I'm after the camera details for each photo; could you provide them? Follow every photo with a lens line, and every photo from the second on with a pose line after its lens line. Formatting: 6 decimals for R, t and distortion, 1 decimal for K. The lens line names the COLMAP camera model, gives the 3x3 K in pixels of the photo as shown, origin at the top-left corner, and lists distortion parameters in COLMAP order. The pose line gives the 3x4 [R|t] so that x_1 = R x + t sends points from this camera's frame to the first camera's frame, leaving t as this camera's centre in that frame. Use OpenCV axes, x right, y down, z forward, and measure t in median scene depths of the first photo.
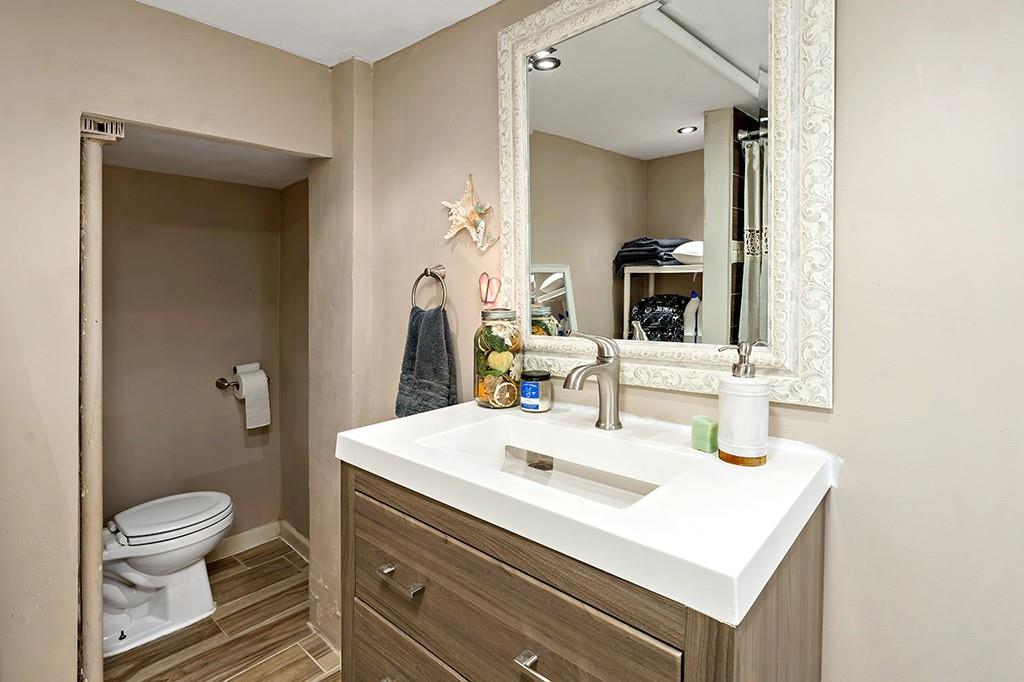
lens RADIAL K [[531.6, 0, 515.6], [0, 531.6, 287.9], [0, 0, 1]] dist [0.000338, -0.000295]
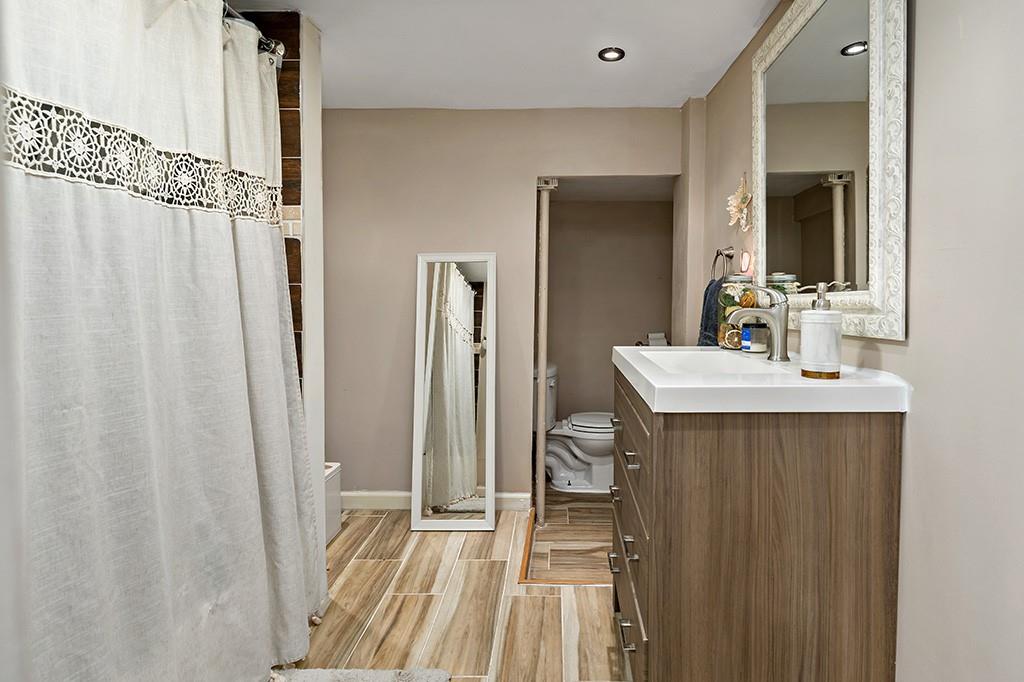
lens RADIAL K [[531.6, 0, 515.6], [0, 531.6, 287.9], [0, 0, 1]] dist [0.000338, -0.000295]
pose [[0.613338, -0.004676, -0.789807, 0.682142], [-0.008787, 0.999880, -0.012743, 0.095493], [0.789772, 0.014756, 0.613223, -0.230696]]
